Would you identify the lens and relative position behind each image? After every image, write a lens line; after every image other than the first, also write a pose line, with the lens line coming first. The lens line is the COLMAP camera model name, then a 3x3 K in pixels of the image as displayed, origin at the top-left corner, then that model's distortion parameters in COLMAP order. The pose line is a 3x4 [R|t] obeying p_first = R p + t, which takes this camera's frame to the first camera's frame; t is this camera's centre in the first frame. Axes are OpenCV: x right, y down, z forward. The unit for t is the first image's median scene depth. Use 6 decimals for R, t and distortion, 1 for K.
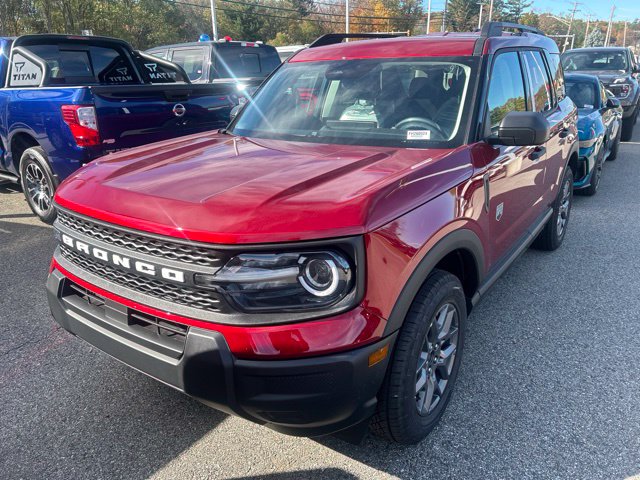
lens RADIAL K [[495.4, 0, 321.3], [0, 495.4, 238.5], [0, 0, 1]] dist [0.028820, -0.028040]
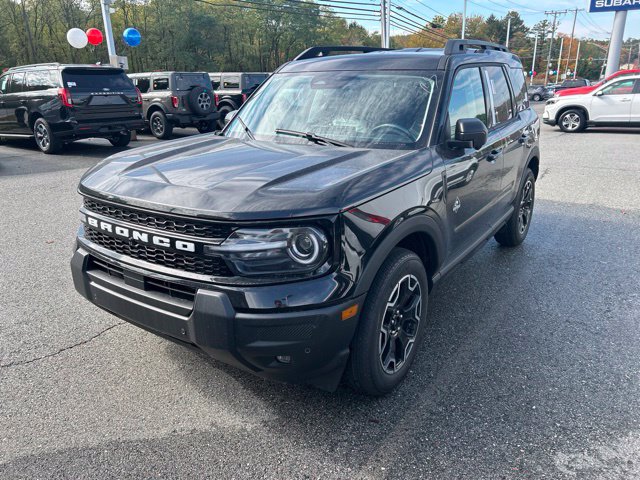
lens RADIAL K [[495.4, 0, 322.0], [0, 495.4, 243.2], [0, 0, 1]] dist [0.028820, -0.028040]
pose [[0.999594, 0.006704, 0.027702, 0.008097], [-0.006635, 0.999975, -0.002574, 0.061969], [-0.027719, 0.002389, 0.999613, -0.230769]]
